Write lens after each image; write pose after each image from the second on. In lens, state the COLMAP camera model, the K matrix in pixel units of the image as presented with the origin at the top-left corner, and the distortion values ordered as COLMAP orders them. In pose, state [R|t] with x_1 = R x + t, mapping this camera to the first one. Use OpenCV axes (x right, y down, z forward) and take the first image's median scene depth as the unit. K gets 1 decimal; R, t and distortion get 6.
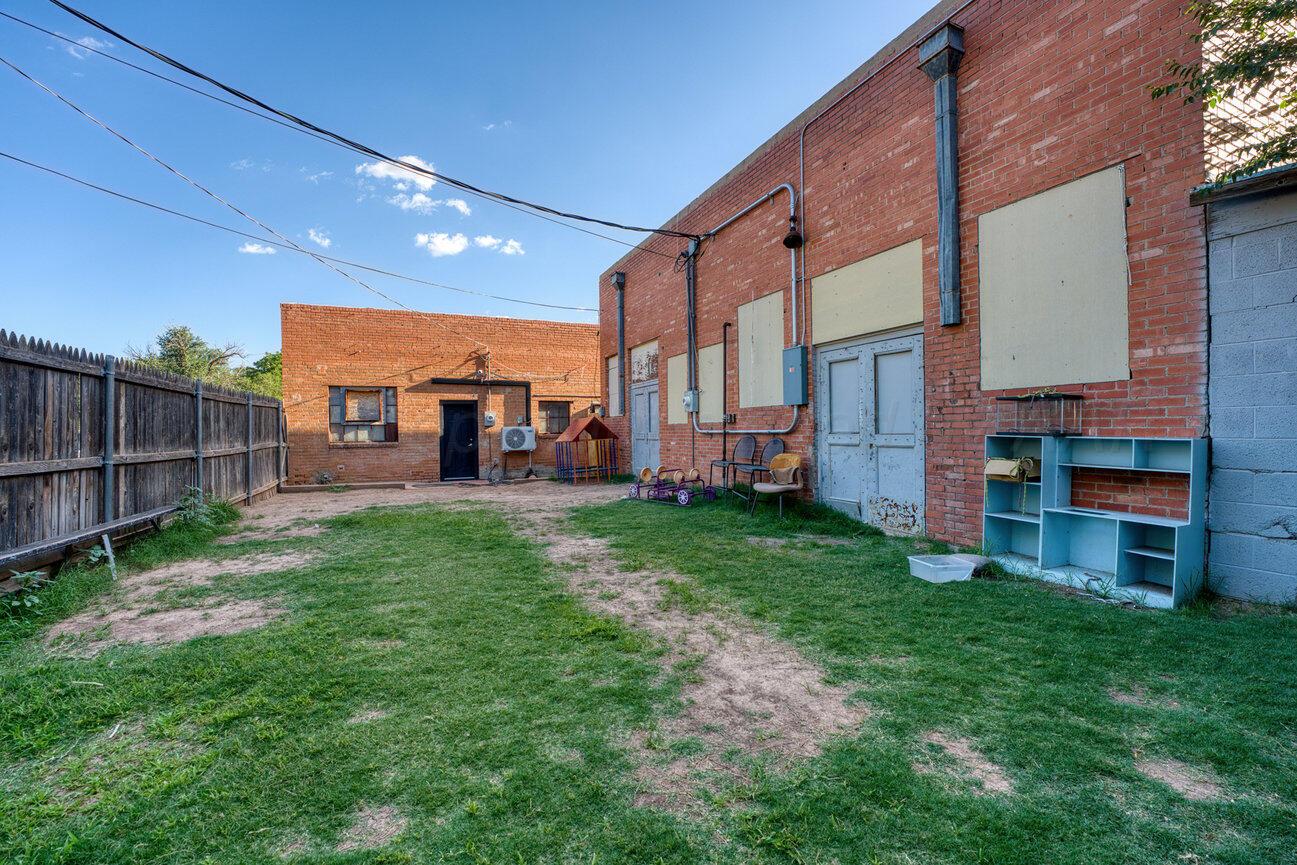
lens RADIAL K [[532.3, 0, 644.7], [0, 532.3, 432.3], [0, 0, 1]] dist [-0.018880, -0.000310]
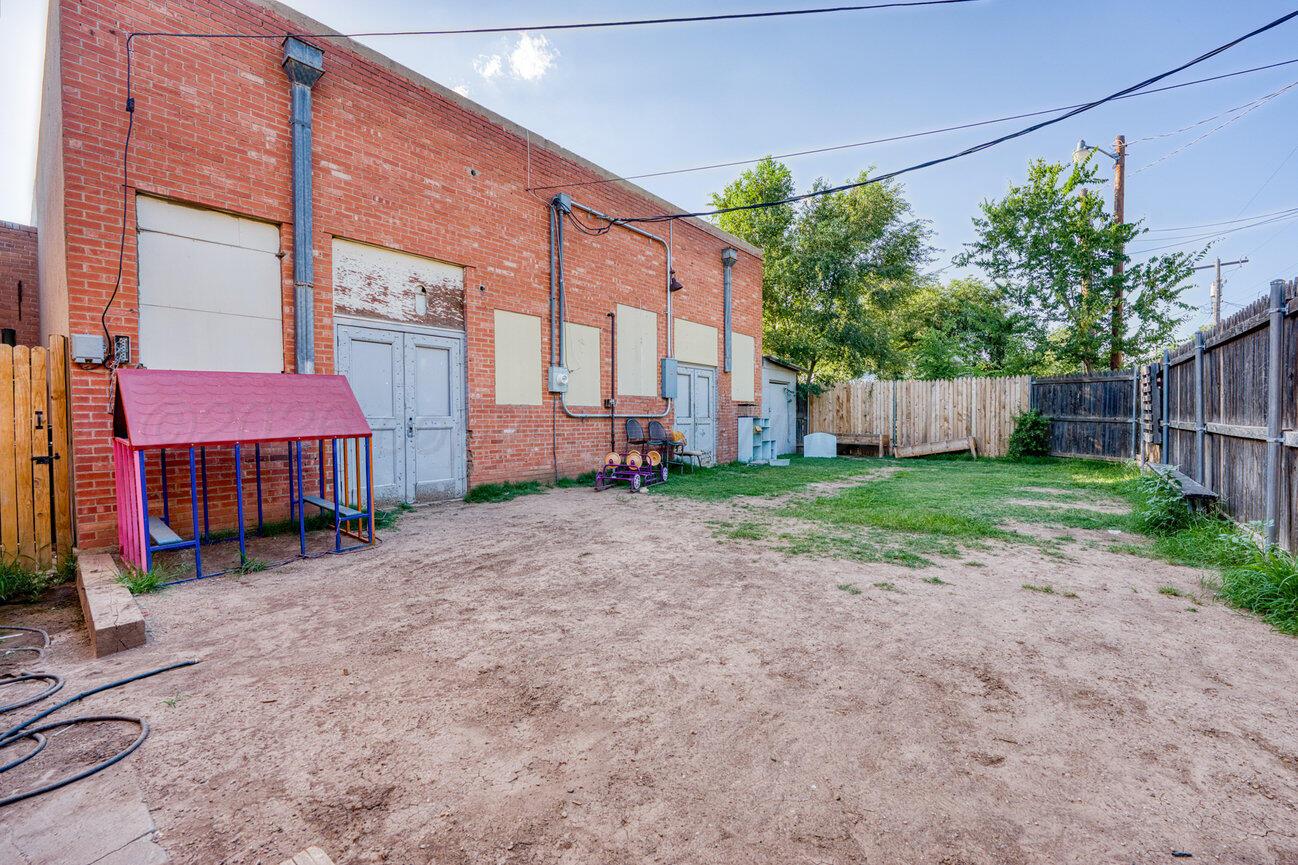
lens RADIAL K [[532.7, 0, 644.1], [0, 532.7, 432.5], [0, 0, 1]] dist [-0.018880, -0.000310]
pose [[-0.442610, -0.007948, 0.896679, -0.868596], [0.014484, 0.999767, 0.016011, 0.017187], [-0.896597, 0.020074, -0.442392, 1.479960]]
